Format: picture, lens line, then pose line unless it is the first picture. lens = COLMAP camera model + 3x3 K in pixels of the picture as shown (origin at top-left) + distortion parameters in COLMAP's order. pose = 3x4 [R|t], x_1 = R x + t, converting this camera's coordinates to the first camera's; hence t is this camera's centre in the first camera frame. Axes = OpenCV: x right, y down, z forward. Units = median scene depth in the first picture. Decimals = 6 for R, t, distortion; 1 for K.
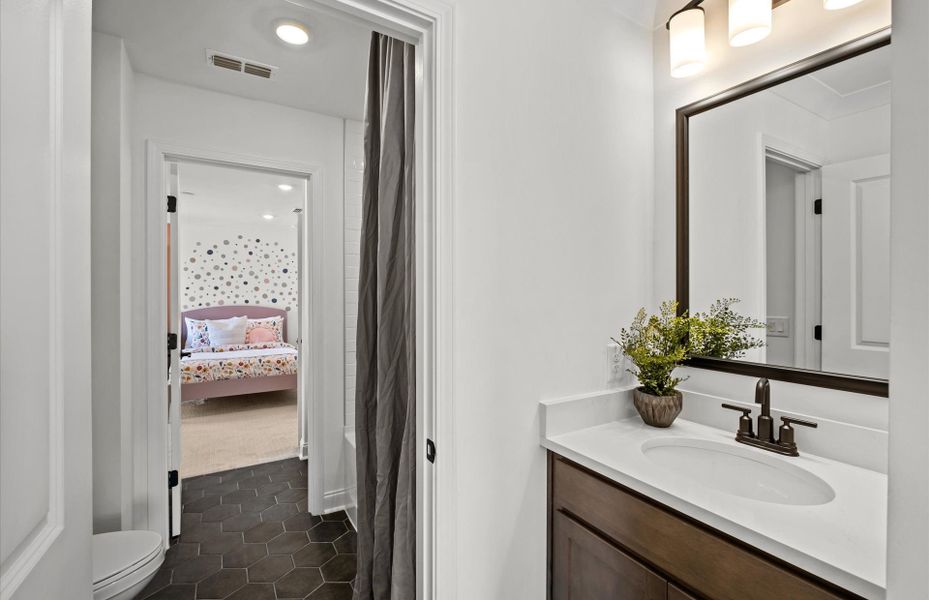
lens RADIAL K [[406.3, 0, 464.5], [0, 406.3, 300.0], [0, 0, 1]] dist [0.000852, 0.000138]
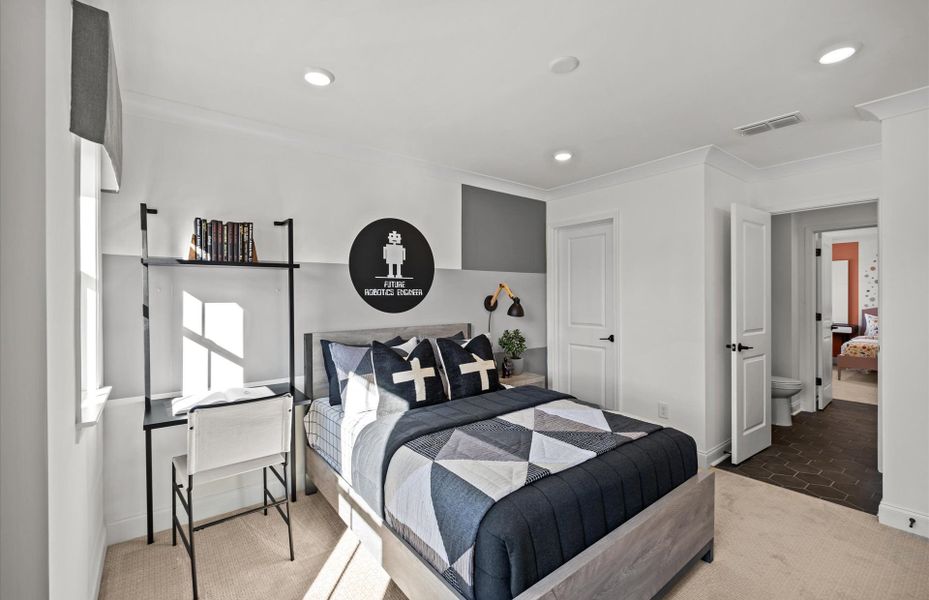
lens RADIAL K [[406.3, 0, 464.5], [0, 406.3, 300.0], [0, 0, 1]] dist [0.000852, 0.000138]
pose [[0.112677, -0.002519, -0.993628, 0.457446], [-0.005877, 0.999978, -0.003201, 0.011332], [0.993614, 0.006200, 0.112660, -0.415469]]
